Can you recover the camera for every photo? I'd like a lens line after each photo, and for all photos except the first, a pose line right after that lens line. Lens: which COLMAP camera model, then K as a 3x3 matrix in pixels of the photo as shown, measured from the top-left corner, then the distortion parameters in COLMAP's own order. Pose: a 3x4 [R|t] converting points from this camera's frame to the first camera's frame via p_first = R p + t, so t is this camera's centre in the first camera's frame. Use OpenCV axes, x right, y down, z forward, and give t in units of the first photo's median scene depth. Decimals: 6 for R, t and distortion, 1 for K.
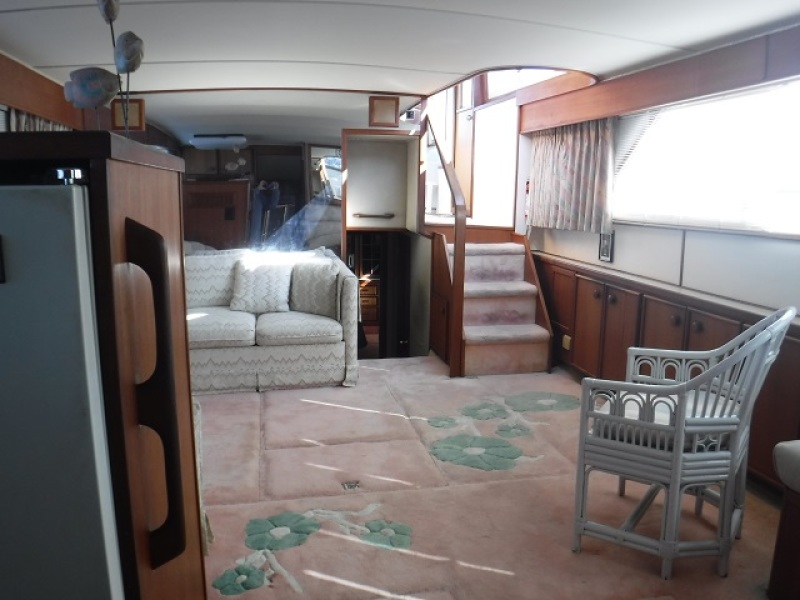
lens RADIAL K [[635.4, 0, 391.4], [0, 635.4, 298.2], [0, 0, 1]] dist [-0.102157, 0.028375]
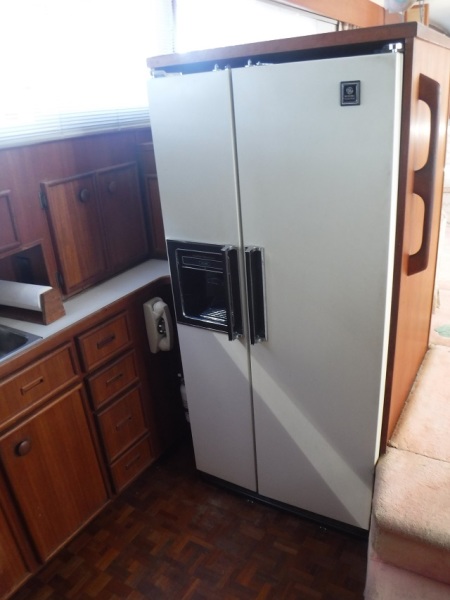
lens RADIAL K [[476.5, 0, 227.3], [0, 476.5, 303.4], [0, 0, 1]] dist [-0.102157, 0.028375]
pose [[0.737963, 0.219575, -0.638120, 0.142392], [-0.039054, 0.957897, 0.284444, 0.147342], [0.673710, -0.184988, 0.715468, -0.421381]]
